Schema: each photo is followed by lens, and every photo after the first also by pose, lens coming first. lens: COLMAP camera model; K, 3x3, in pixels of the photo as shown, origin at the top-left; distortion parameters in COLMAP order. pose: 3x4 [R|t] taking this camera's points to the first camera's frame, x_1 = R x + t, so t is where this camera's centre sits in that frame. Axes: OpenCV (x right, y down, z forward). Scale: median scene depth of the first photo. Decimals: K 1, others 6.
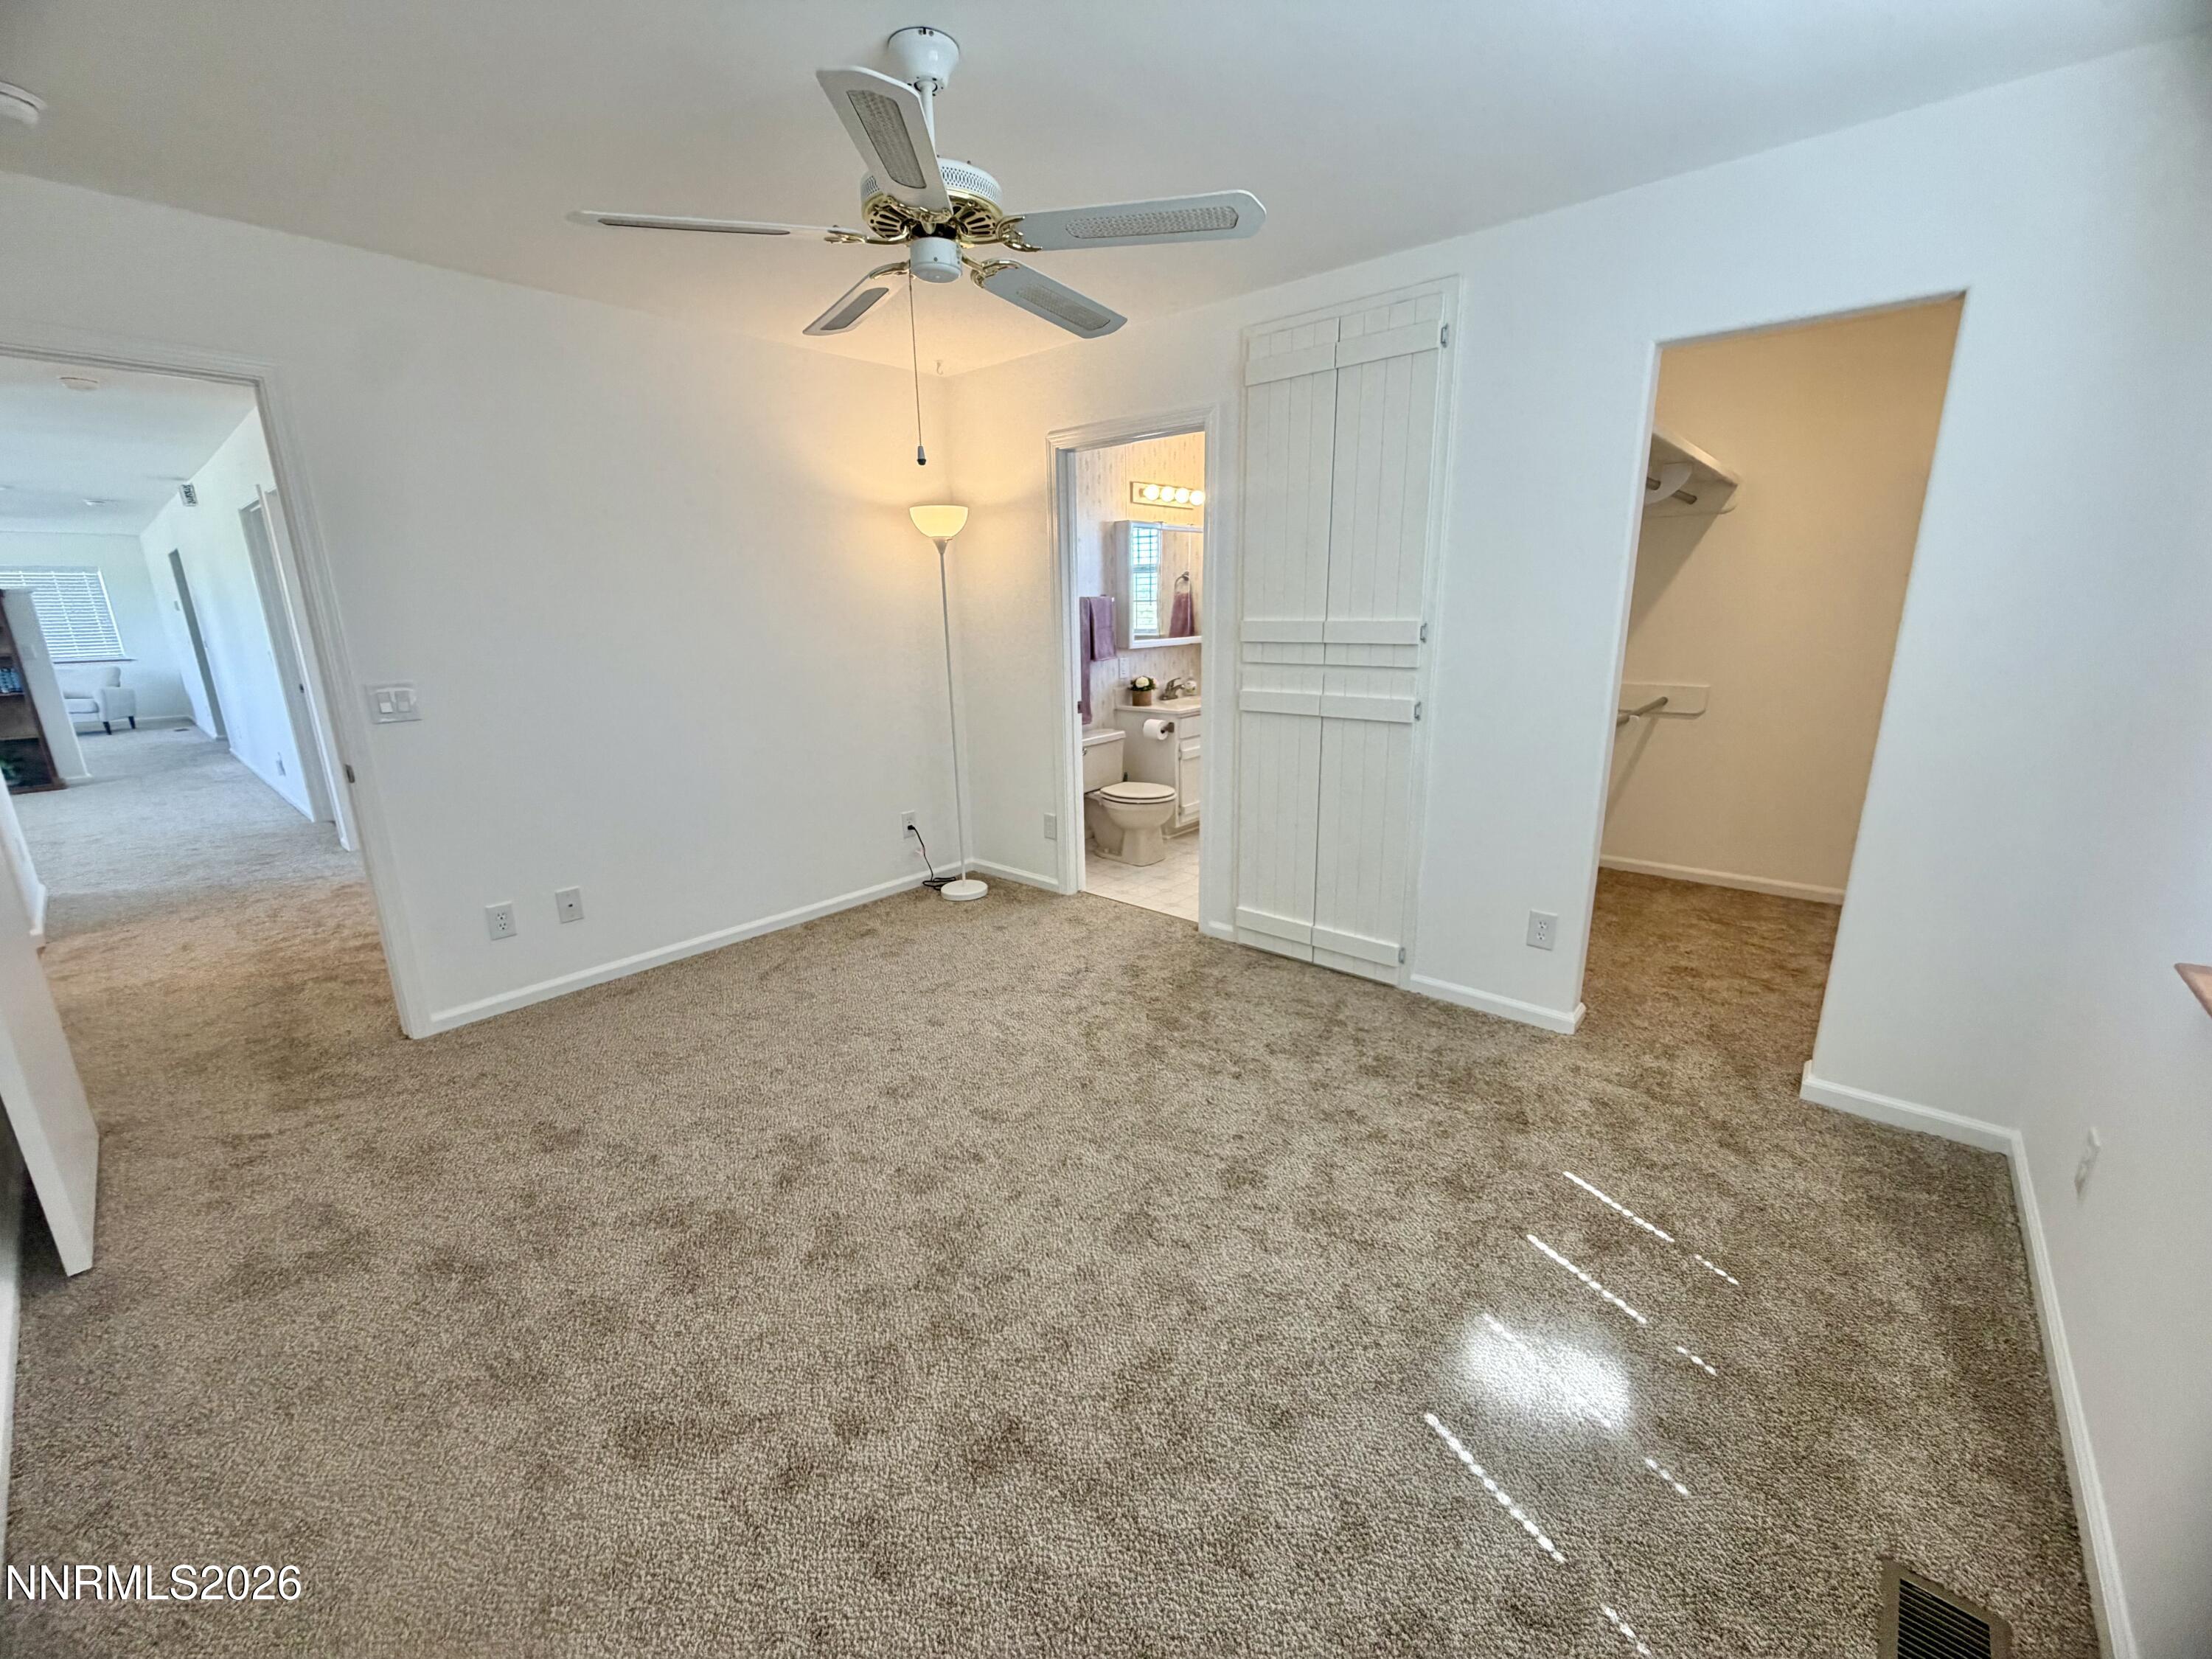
lens RADIAL K [[878.7, 0, 1100.3], [0, 878.7, 827.2], [0, 0, 1]] dist [0.000664, 0.000137]
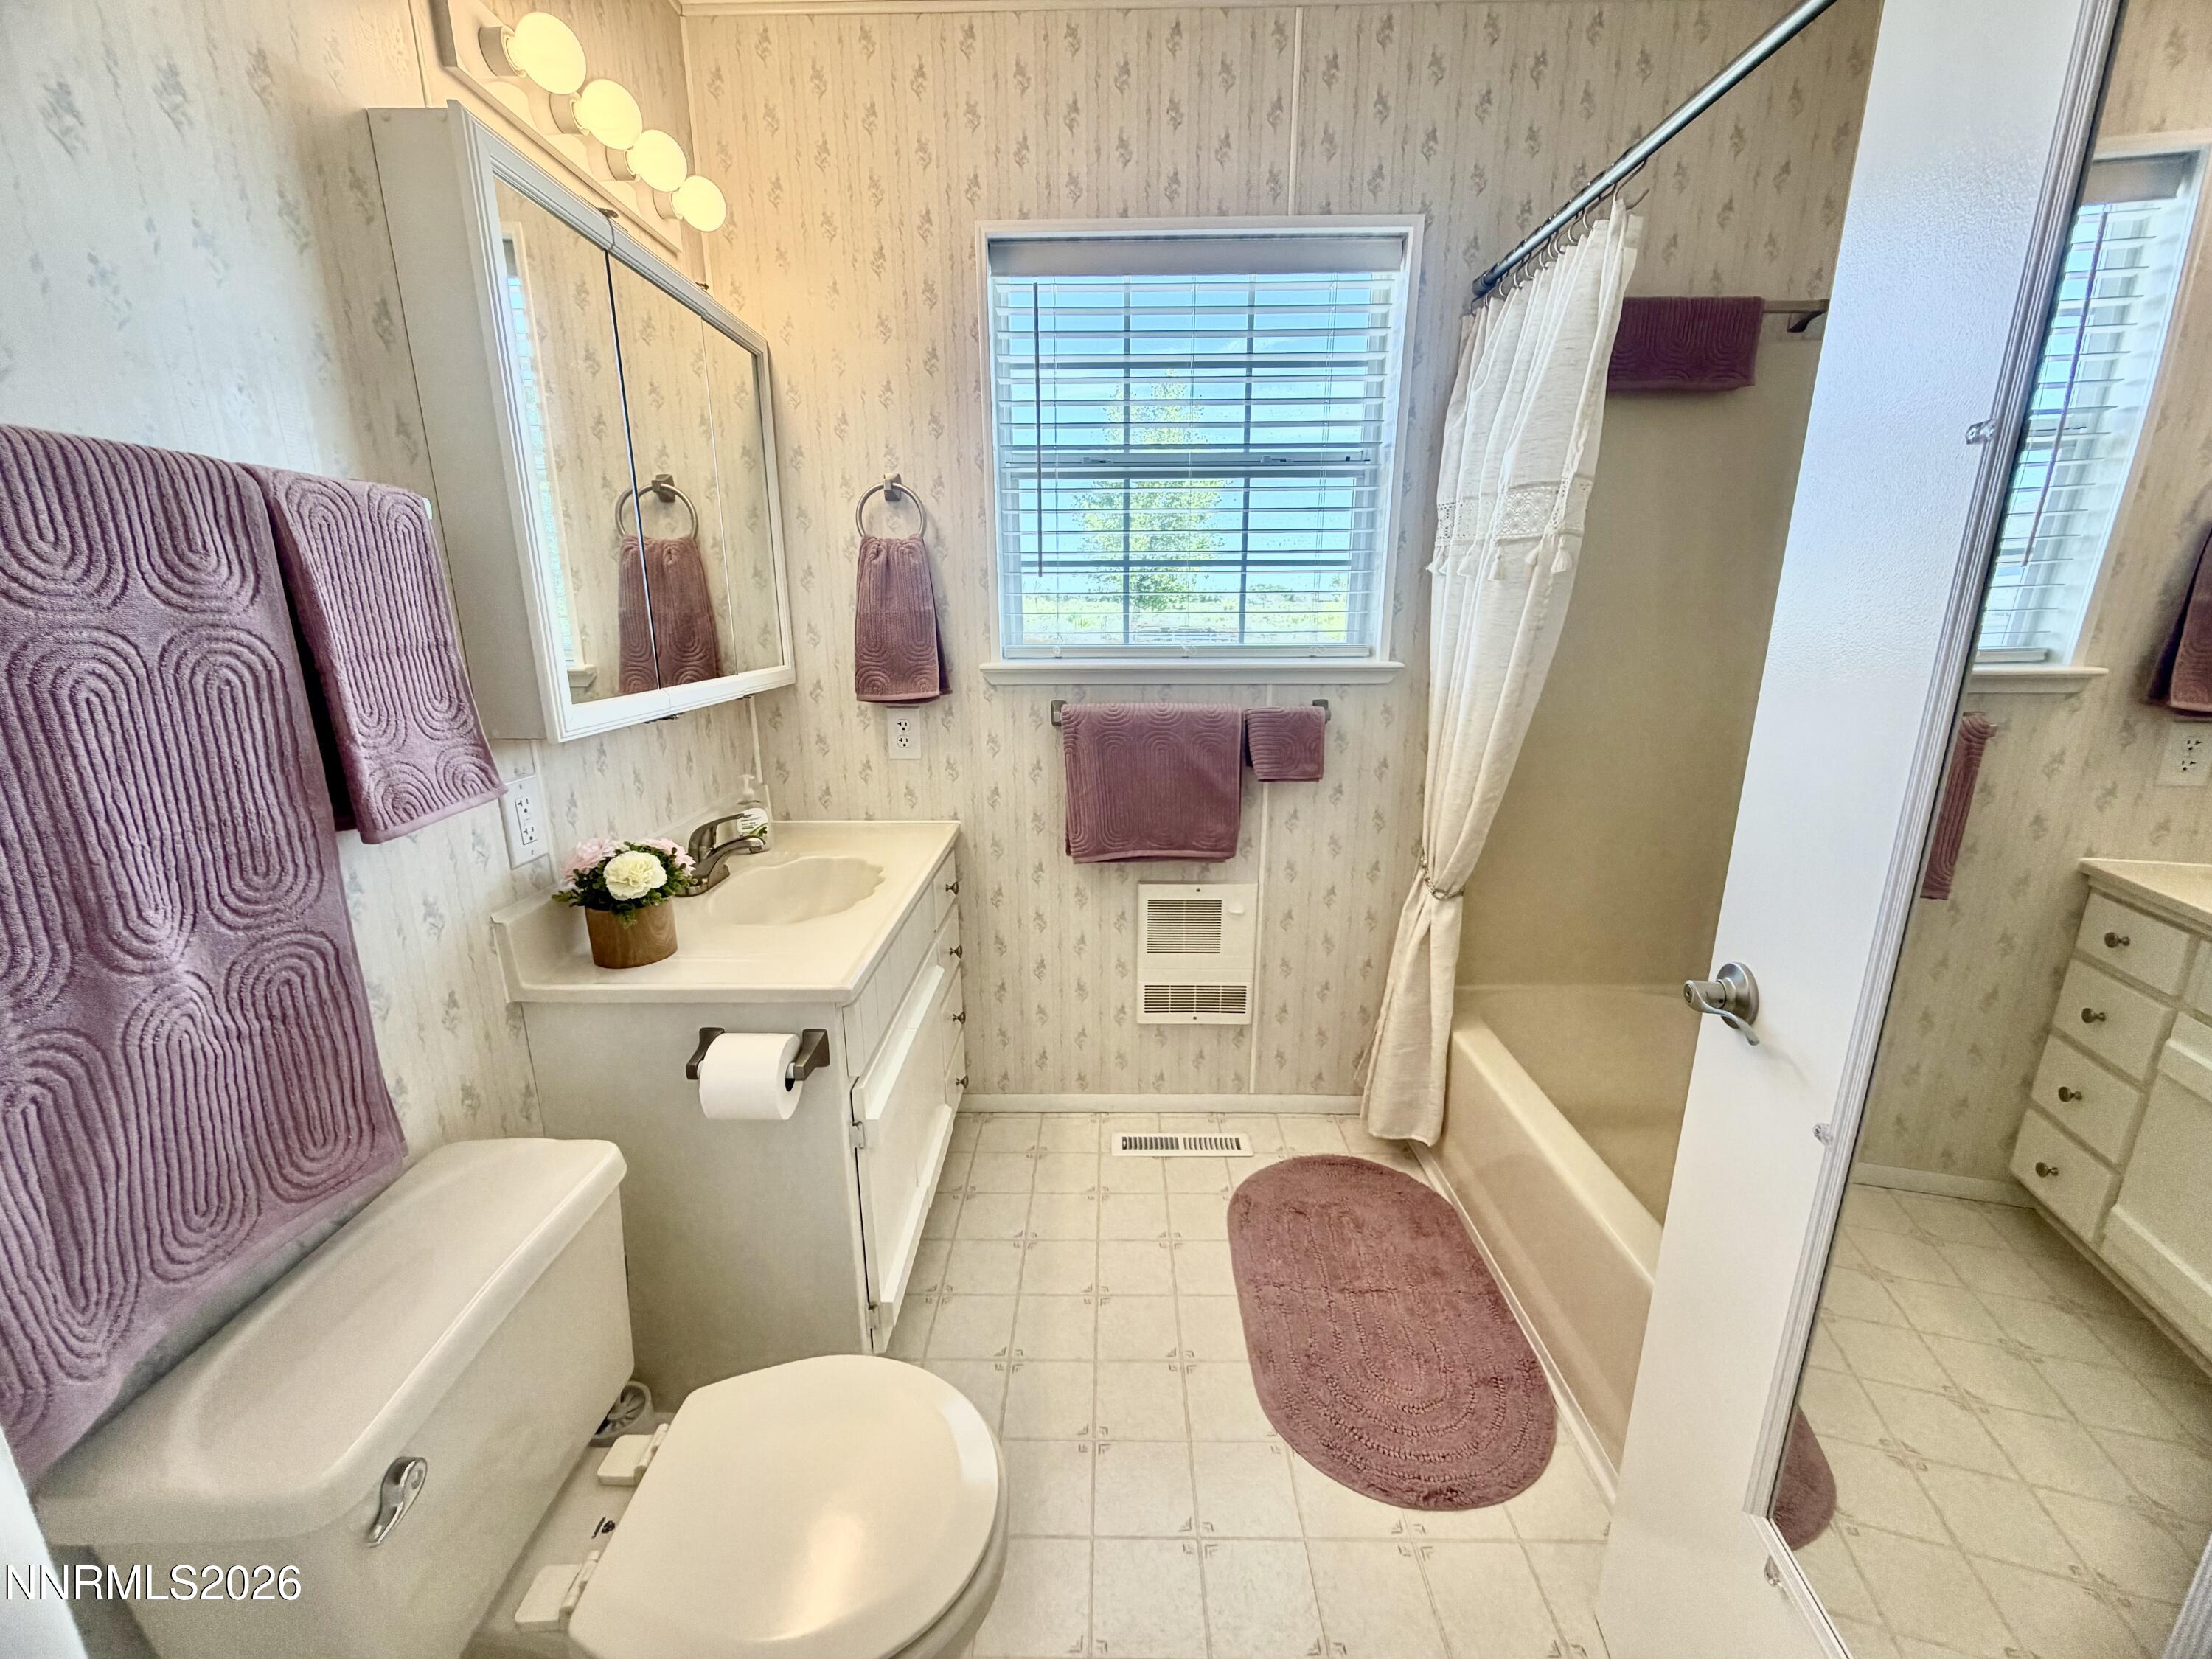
lens RADIAL K [[881.8, 0, 1089.1], [0, 881.8, 826.1], [0, 0, 1]] dist [0.000885, 0.000107]
pose [[0.769750, -0.146661, 0.621270, -0.006606], [0.152671, 0.987301, 0.043911, -0.274792], [-0.619820, 0.061049, 0.782365, 1.185115]]
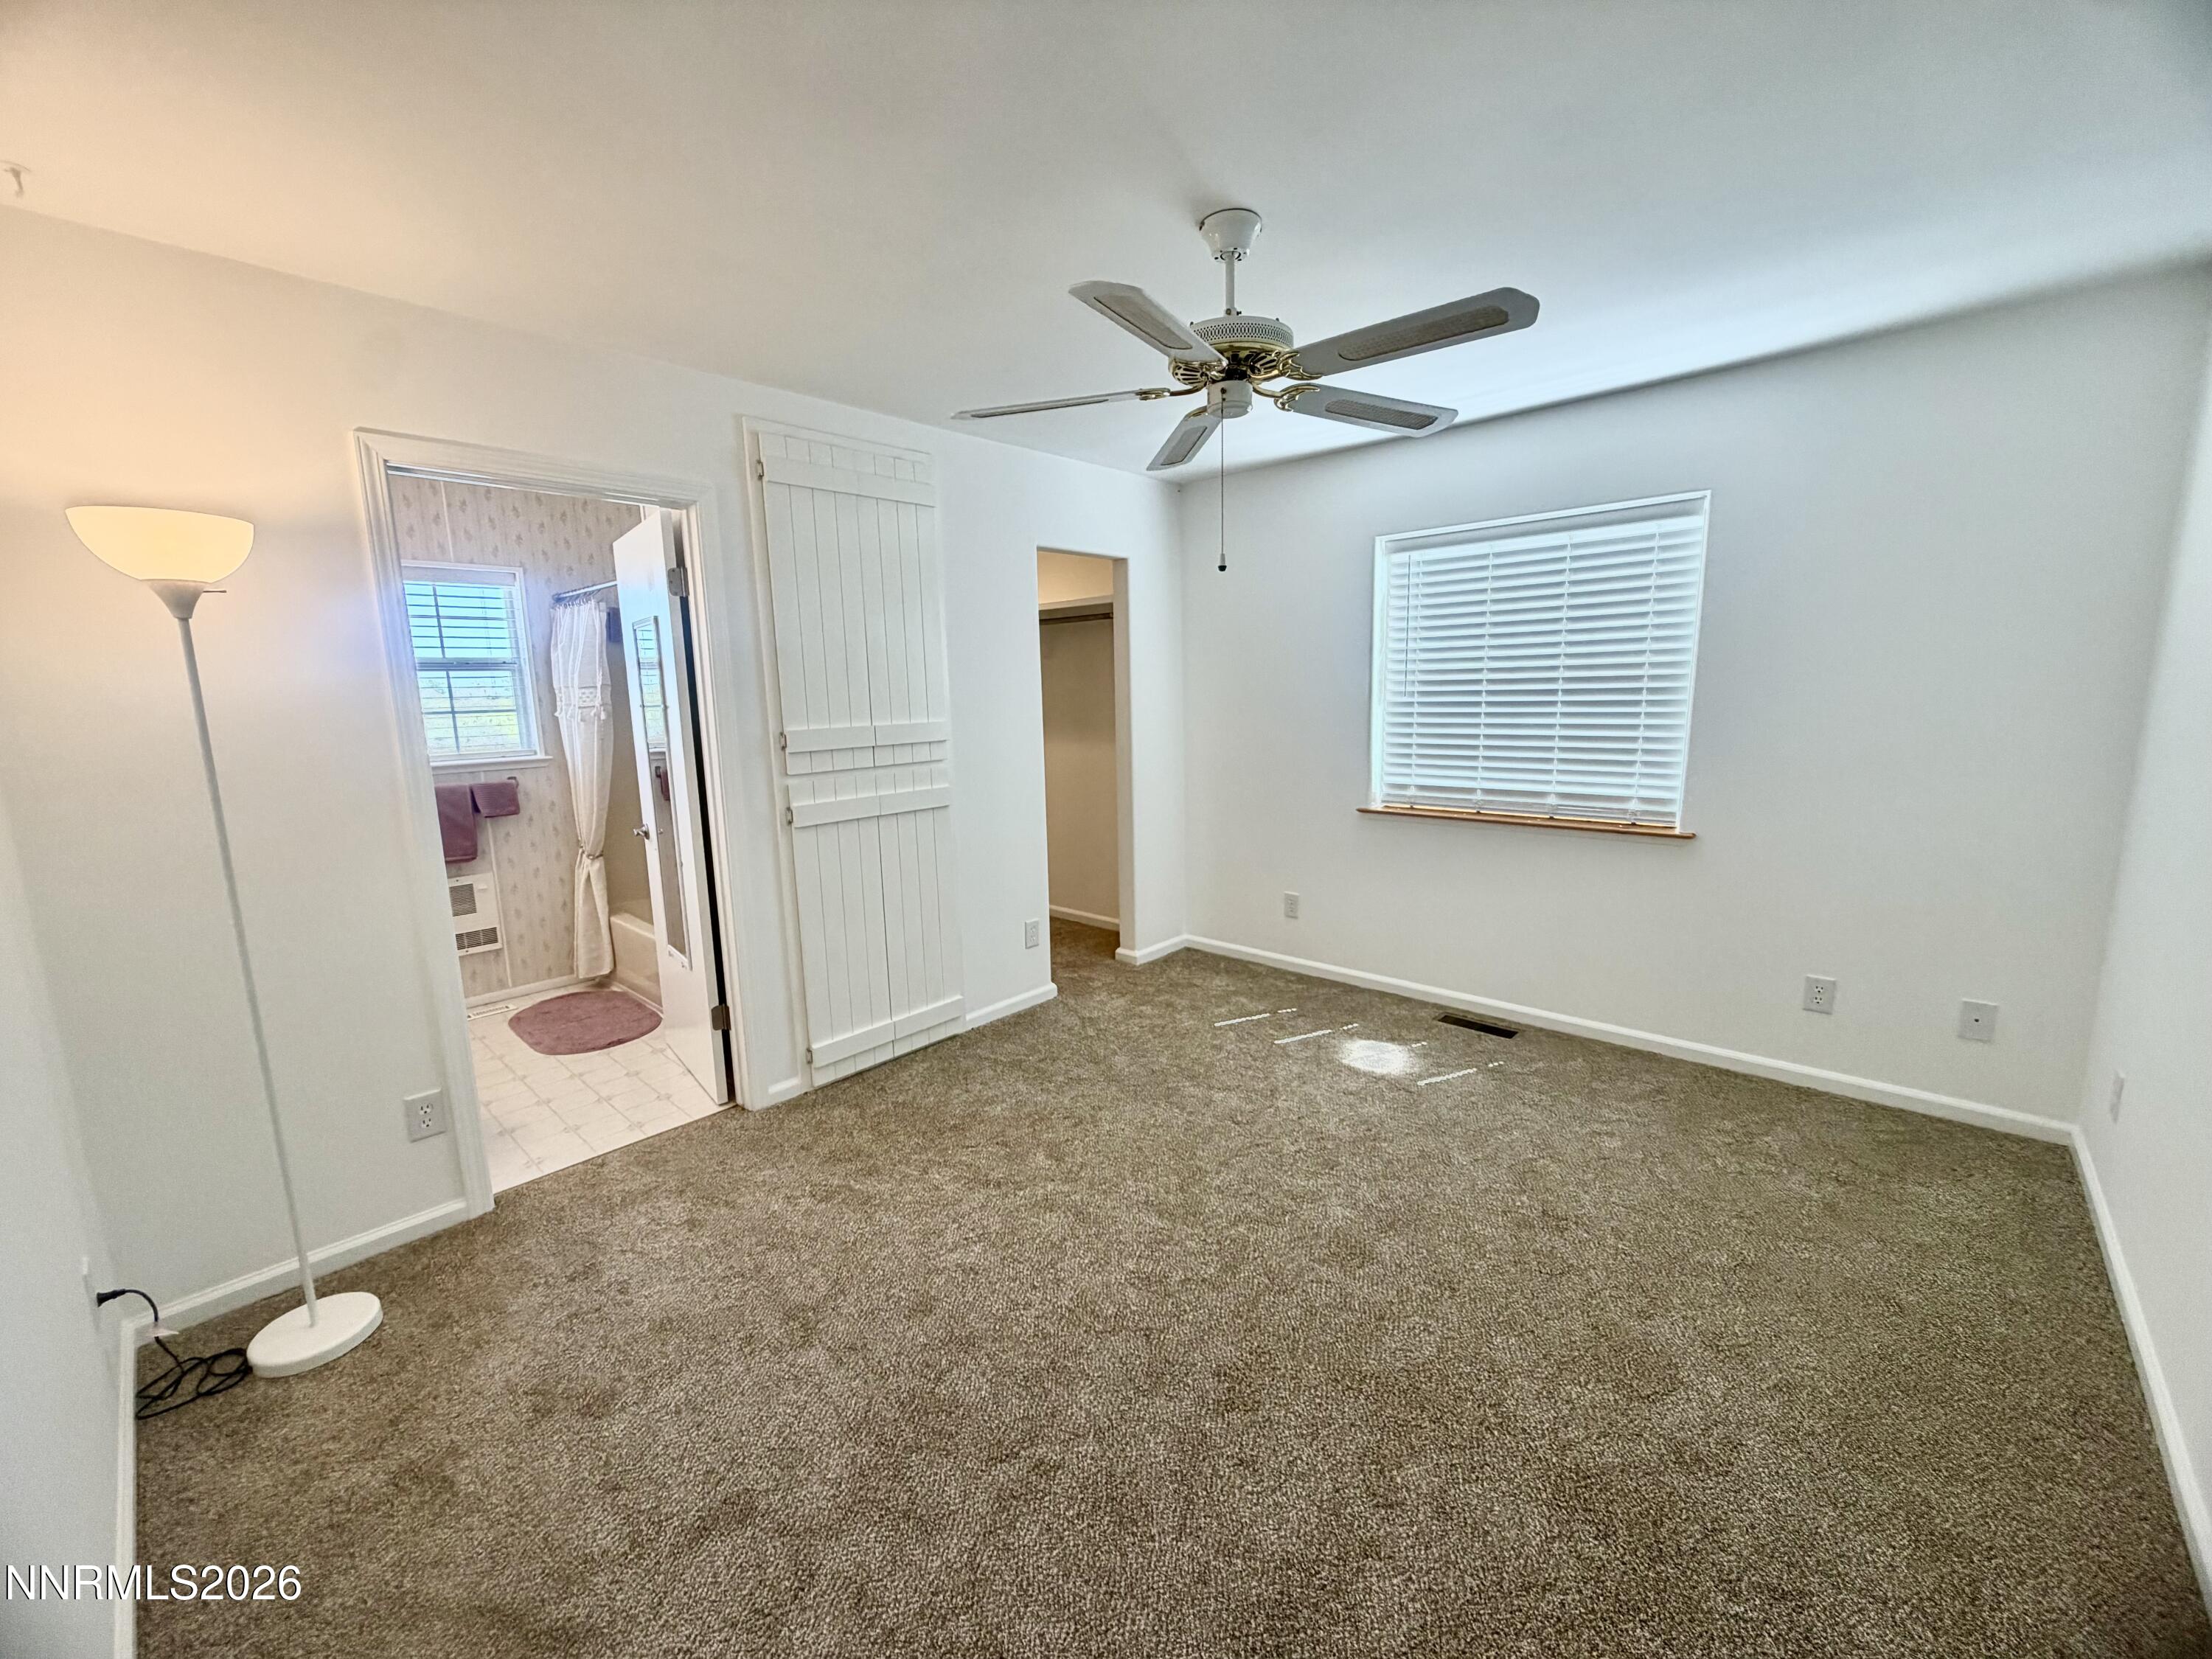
lens RADIAL K [[878.7, 0, 1100.3], [0, 878.7, 827.2], [0, 0, 1]] dist [0.000664, 0.000137]
pose [[0.031126, -0.142734, 0.989271, -0.743493], [0.271054, 0.953868, 0.129098, -0.171419], [-0.962061, 0.264128, 0.068378, 0.663907]]
